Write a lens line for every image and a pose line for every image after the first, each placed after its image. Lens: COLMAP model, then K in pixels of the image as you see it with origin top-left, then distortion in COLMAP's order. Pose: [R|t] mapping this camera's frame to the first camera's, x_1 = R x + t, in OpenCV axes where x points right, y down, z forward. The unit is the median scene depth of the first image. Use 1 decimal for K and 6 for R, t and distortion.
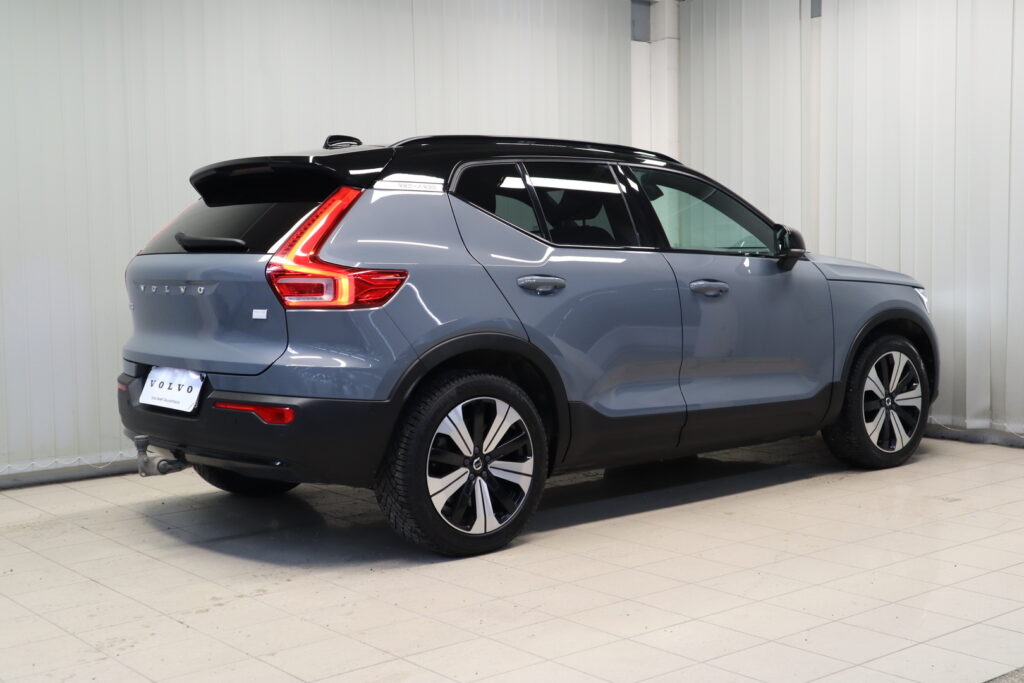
lens RADIAL K [[1284.0, 0, 514.0], [0, 1284.0, 341.4], [0, 0, 1]] dist [0.043119, 0.000000]
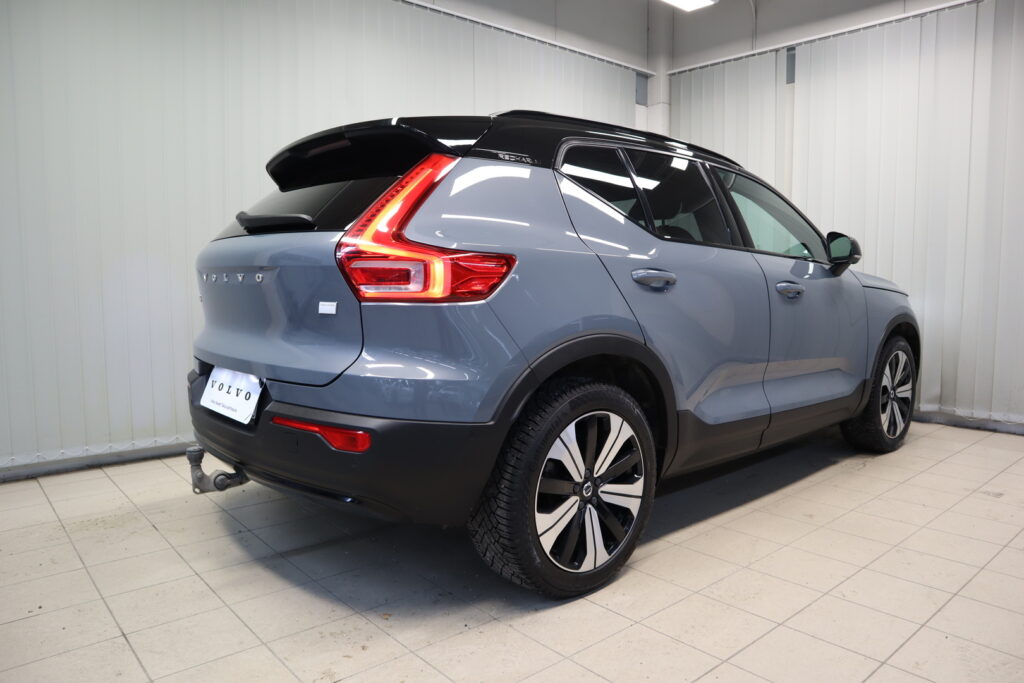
lens RADIAL K [[702.9, 0, 515.2], [0, 702.9, 343.5], [0, 0, 1]] dist [-0.100213, 0.051170]
pose [[0.999266, 0.014959, 0.035262, -0.091635], [-0.015812, 0.999586, 0.024054, -0.010707], [-0.034887, -0.024594, 0.999089, 0.532217]]
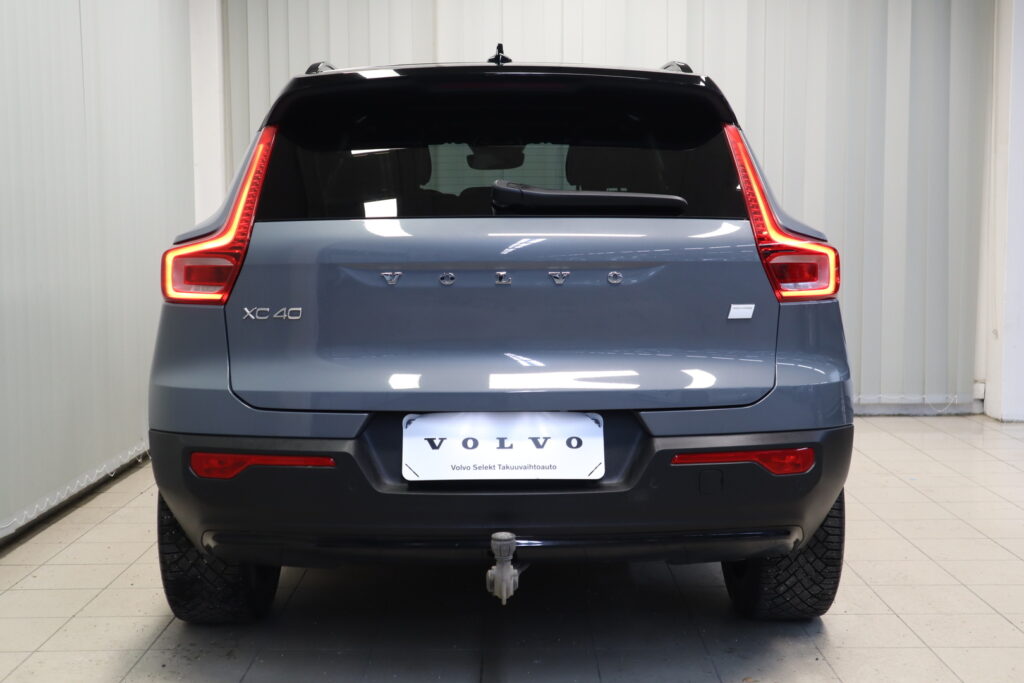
lens RADIAL K [[1284.0, 0, 514.9], [0, 1284.0, 340.9], [0, 0, 1]] dist [0.043119, 0.000000]
pose [[0.619237, -0.053310, 0.783392, -0.725579], [0.050158, 0.998341, 0.028289, -0.028256], [-0.783600, 0.021775, 0.620883, 0.636855]]
